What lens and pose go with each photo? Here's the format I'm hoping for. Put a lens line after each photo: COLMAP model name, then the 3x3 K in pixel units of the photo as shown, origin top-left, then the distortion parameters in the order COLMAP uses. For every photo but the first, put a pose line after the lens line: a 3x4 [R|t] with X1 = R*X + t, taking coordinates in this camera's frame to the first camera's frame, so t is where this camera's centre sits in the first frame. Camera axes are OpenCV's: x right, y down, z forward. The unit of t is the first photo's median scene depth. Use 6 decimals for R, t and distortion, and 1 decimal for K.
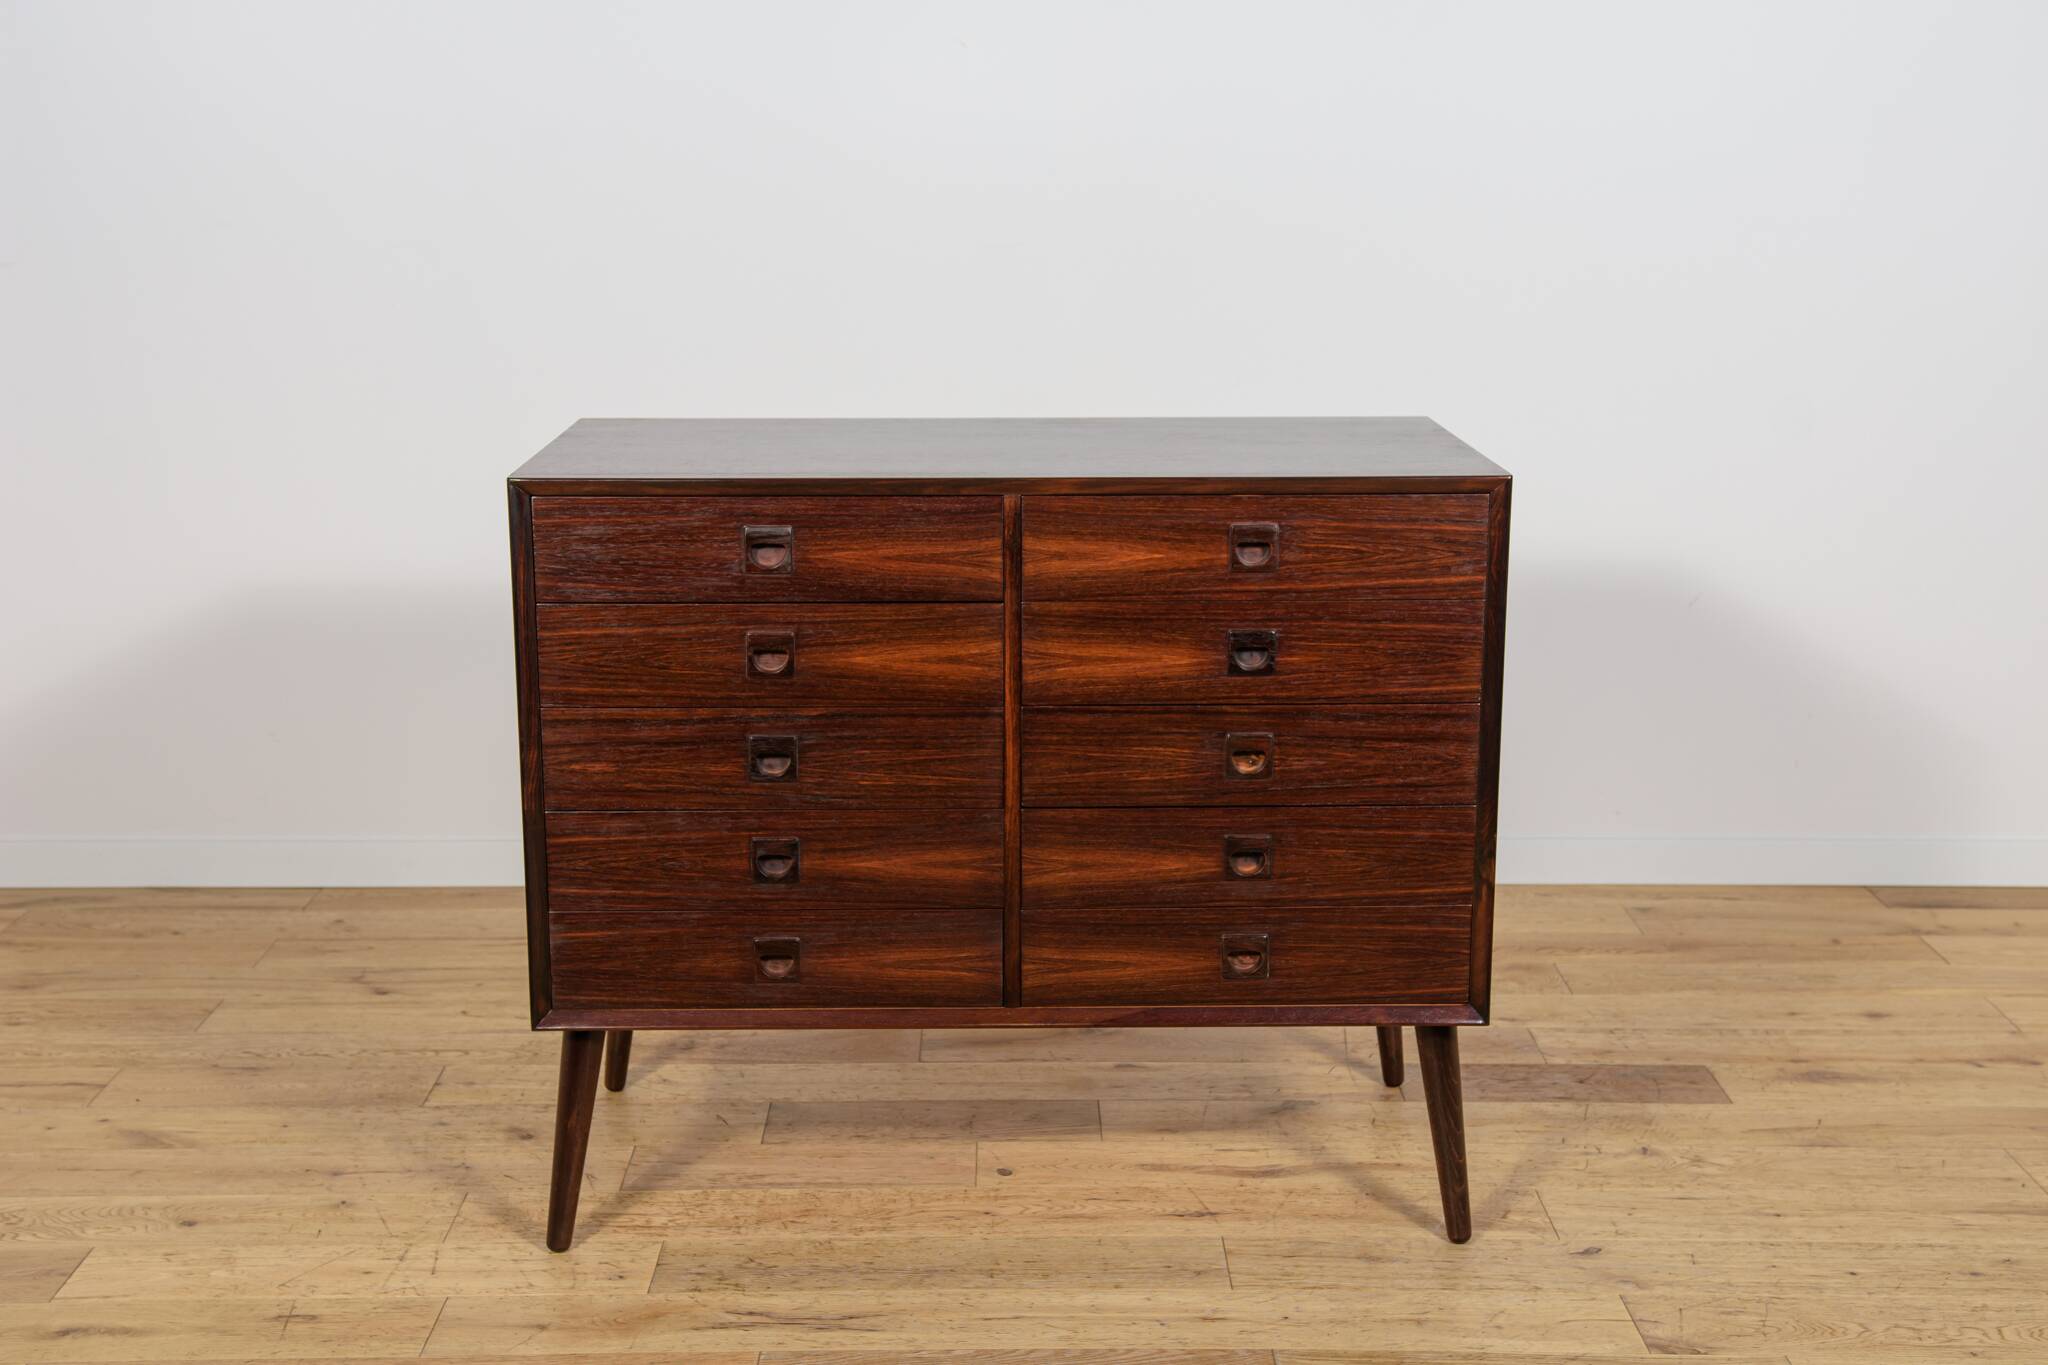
lens RADIAL K [[2552.6, 0, 1036.3], [0, 2552.6, 652.5], [0, 0, 1]] dist [0.071867, 0.056093]
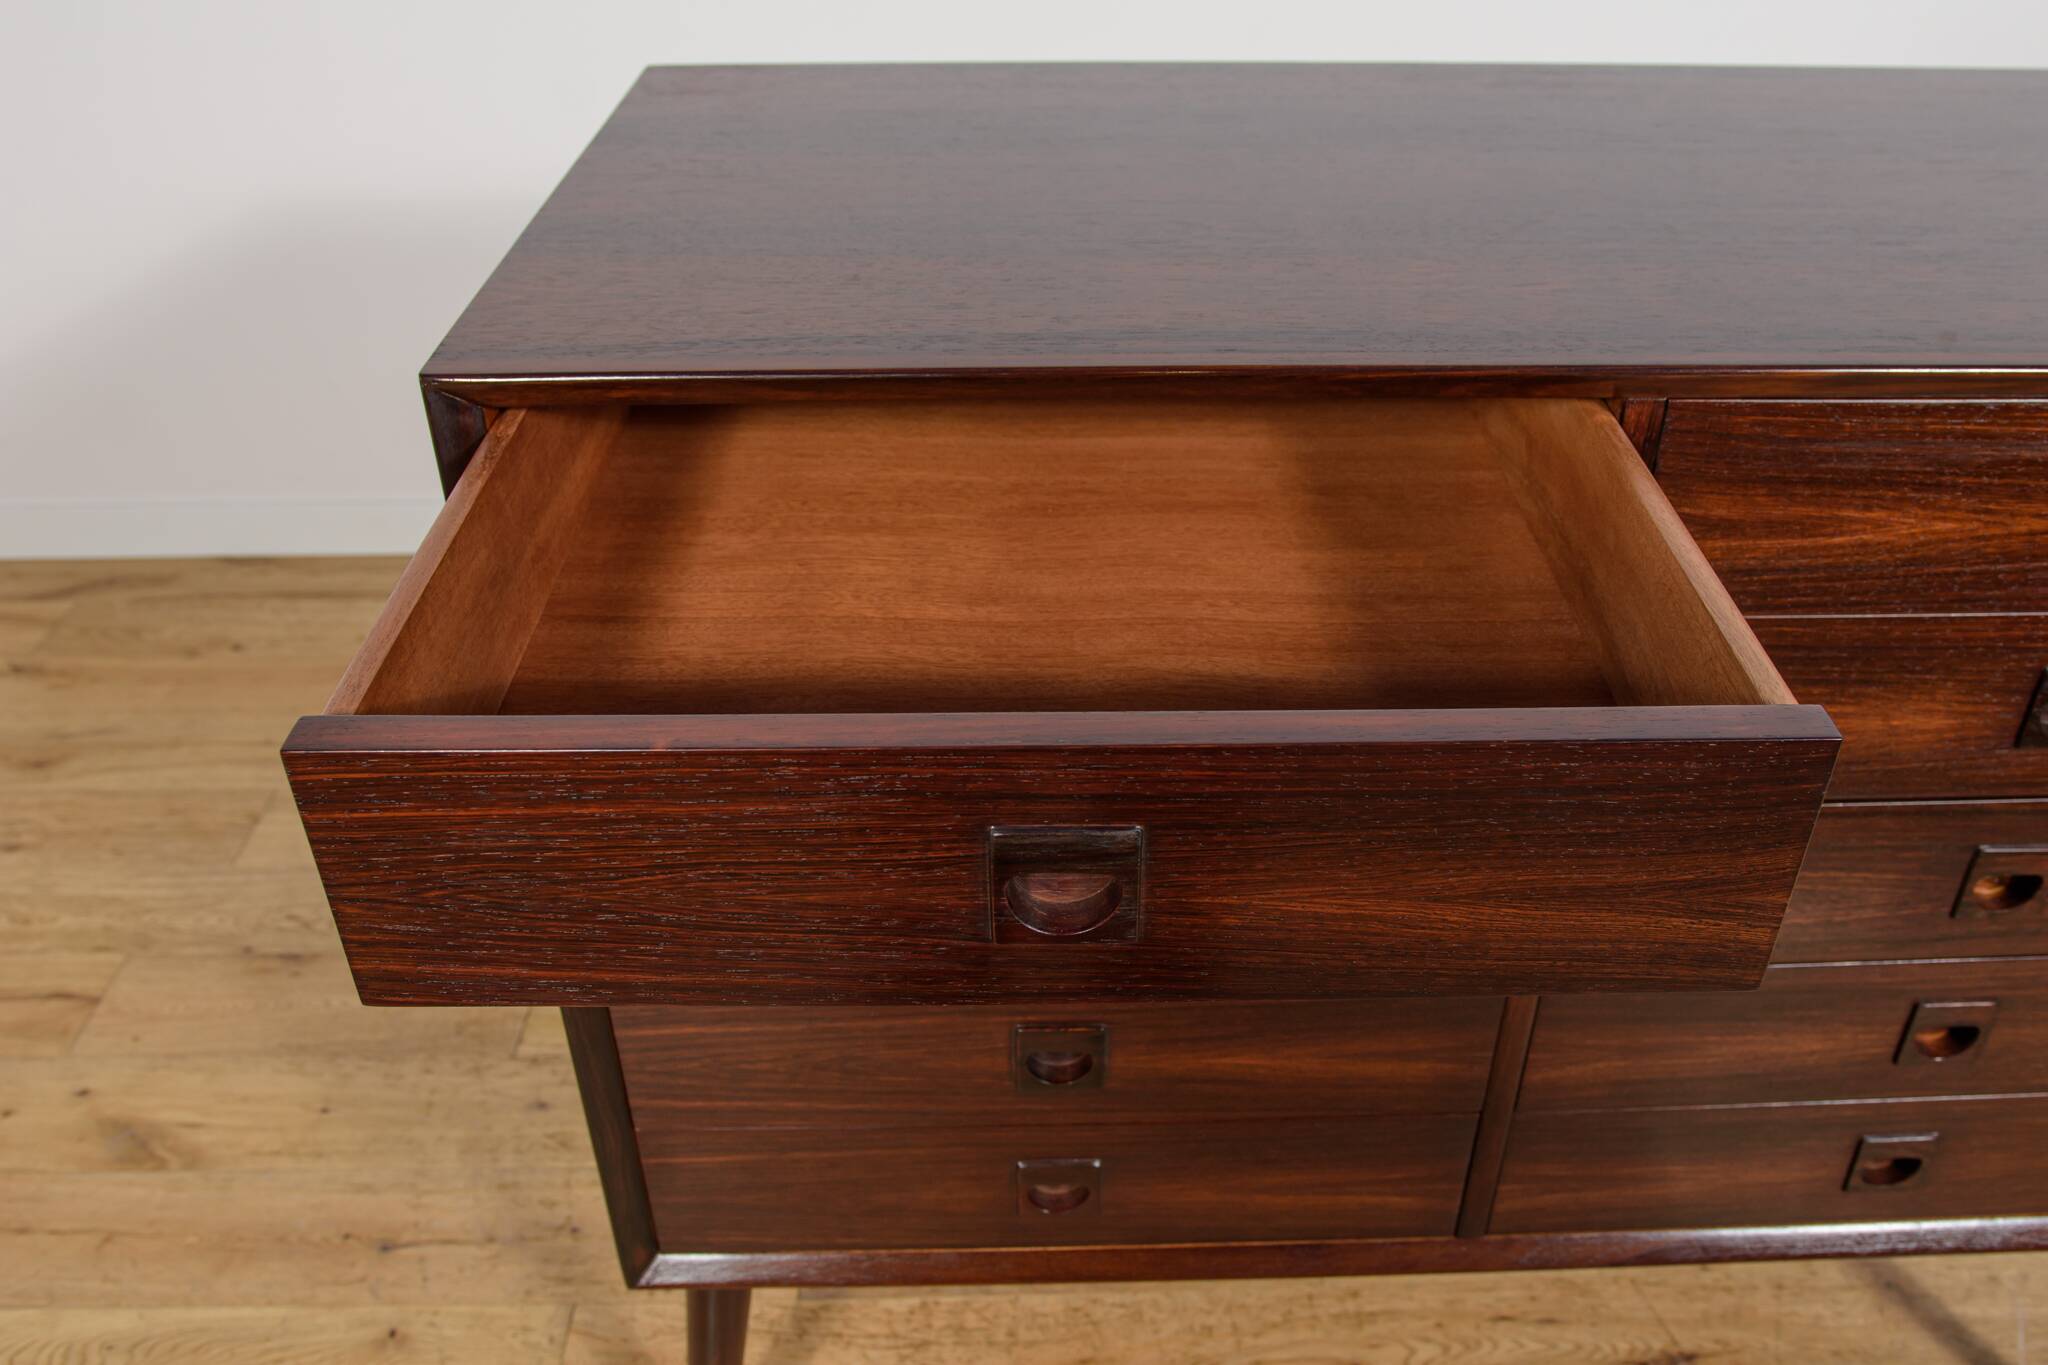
lens RADIAL K [[1676.6, 0, 1089.4], [0, 1676.6, 680.0], [0, 0, 1]] dist [-0.075589, 0.046202]
pose [[0.999700, -0.006750, 0.023527, -0.098305], [-0.002460, 0.928647, 0.370957, -0.108224], [-0.024352, -0.370903, 0.928352, 0.678630]]
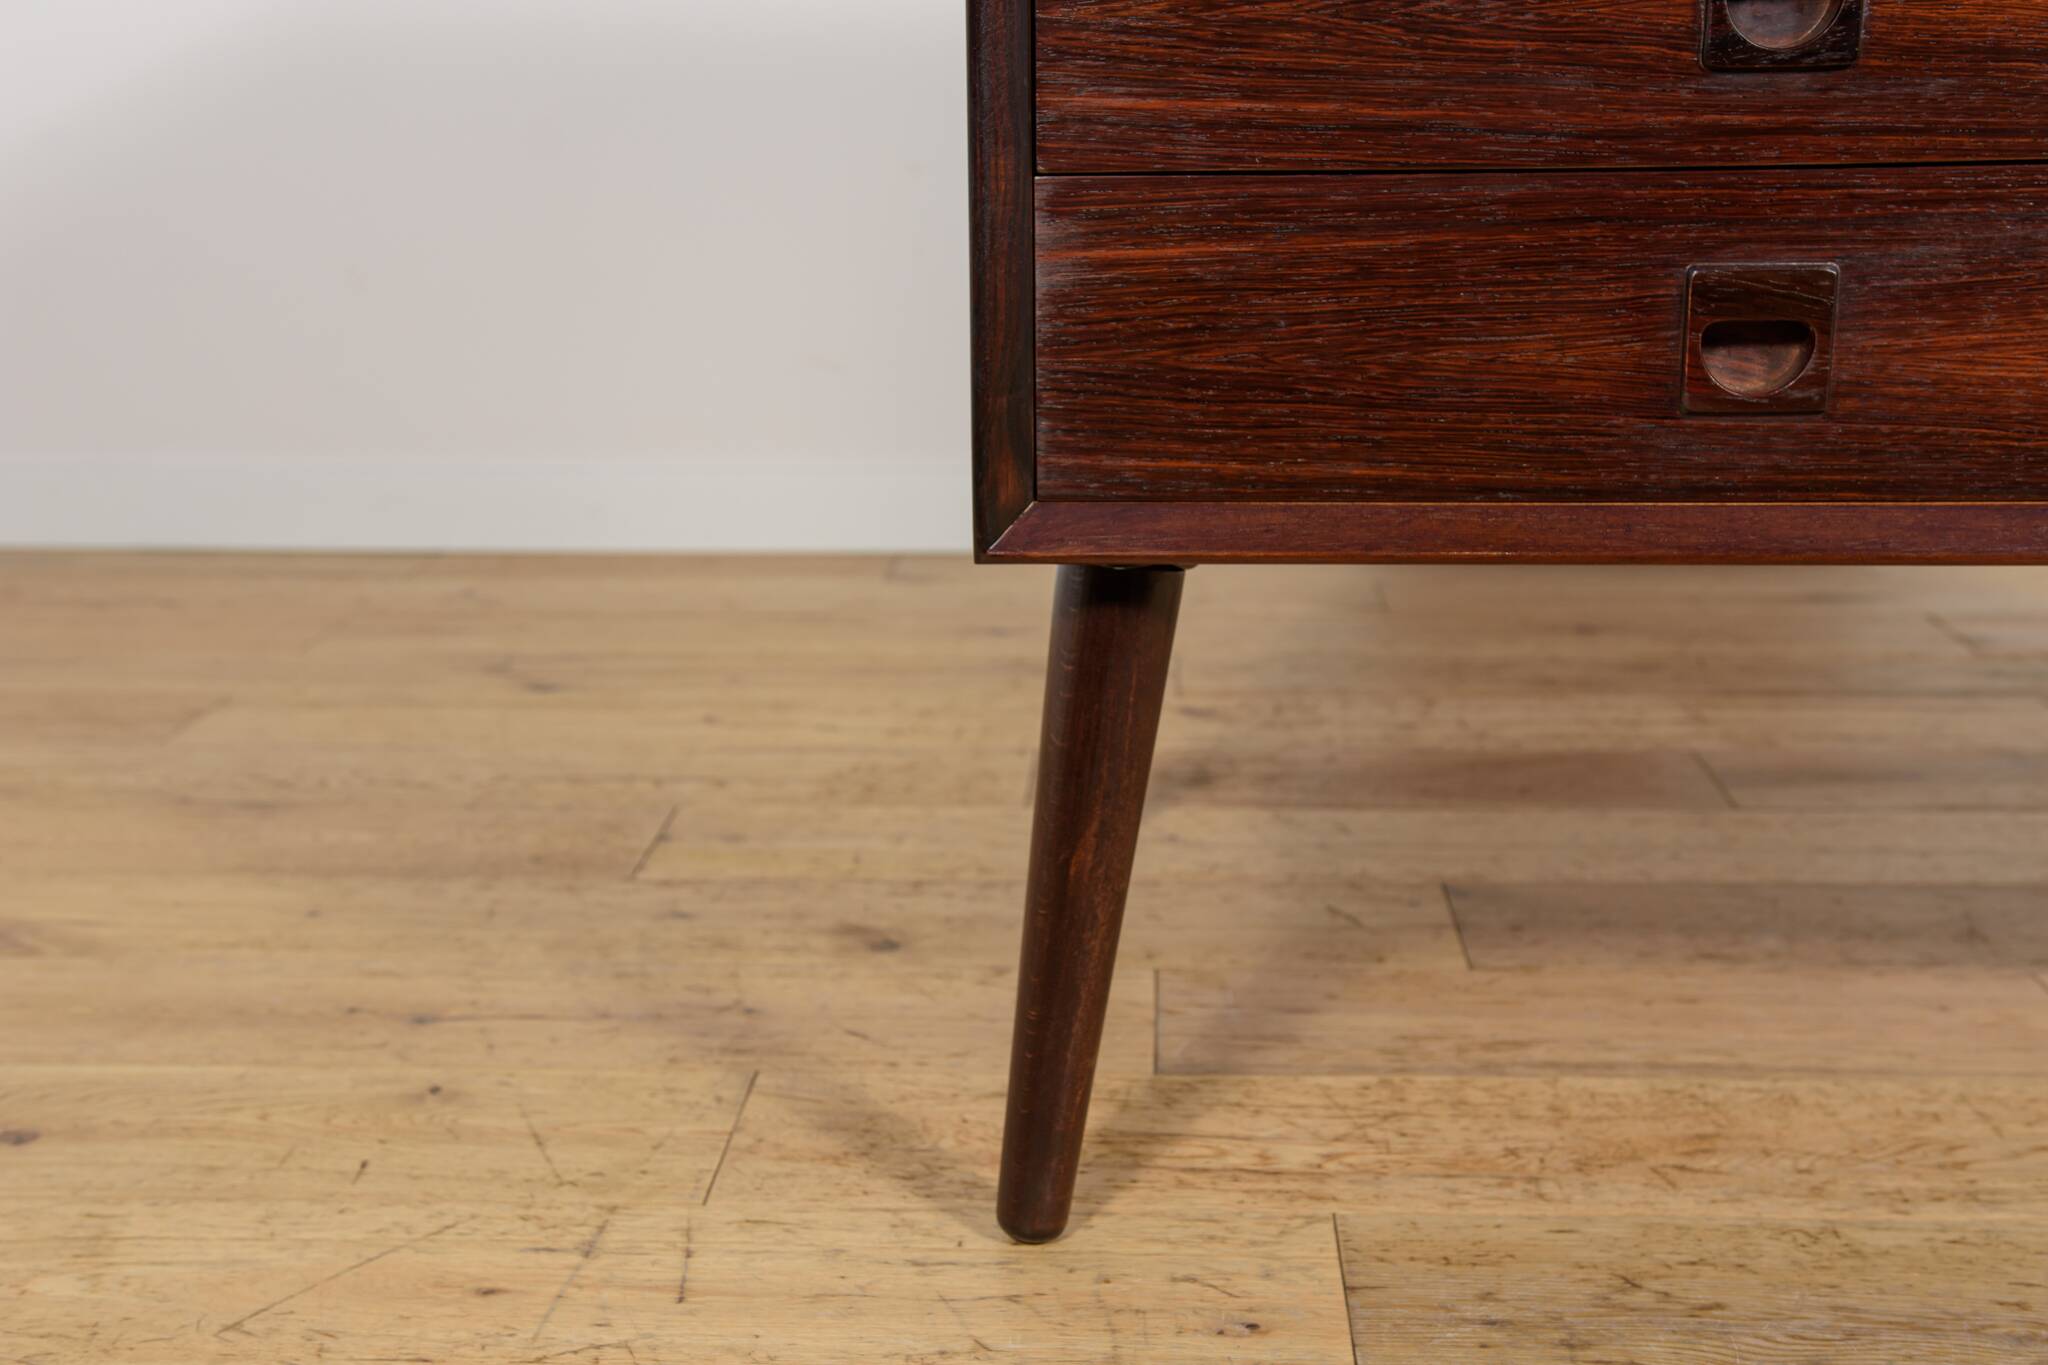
lens RADIAL K [[2557.5, 0, 1039.5], [0, 2557.5, 690.1], [0, 0, 1]] dist [0.027264, 0.196067]
pose [[0.997809, 0.003721, -0.066052, -0.160758], [-0.001147, 0.999240, 0.038968, 0.144460], [0.066147, -0.038806, 0.997055, 0.652436]]
